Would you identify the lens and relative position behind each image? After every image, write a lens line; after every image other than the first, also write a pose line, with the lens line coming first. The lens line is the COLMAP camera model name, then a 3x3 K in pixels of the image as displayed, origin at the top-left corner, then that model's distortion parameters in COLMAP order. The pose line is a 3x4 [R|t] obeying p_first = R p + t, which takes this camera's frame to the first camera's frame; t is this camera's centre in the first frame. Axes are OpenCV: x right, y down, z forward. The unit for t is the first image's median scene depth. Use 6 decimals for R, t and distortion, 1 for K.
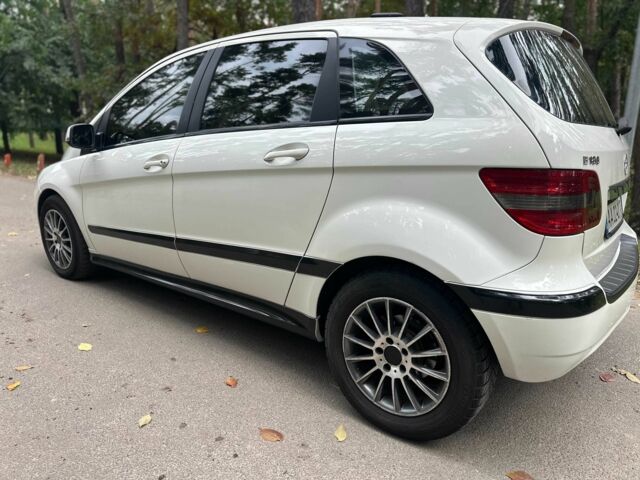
lens RADIAL K [[464.0, 0, 320.0], [0, 464.0, 240.0], [0, 0, 1]] dist [0.043452, -0.059782]
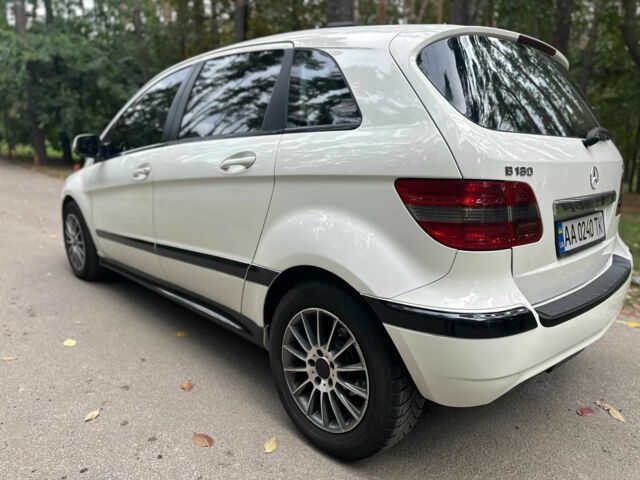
lens RADIAL K [[464.0, 0, 320.0], [0, 464.0, 240.0], [0, 0, 1]] dist [0.043452, -0.059782]
pose [[0.990605, 0.032787, -0.132765, 0.264923], [-0.036893, 0.998910, -0.028586, 0.007231], [0.131683, 0.033216, 0.990735, 0.023515]]
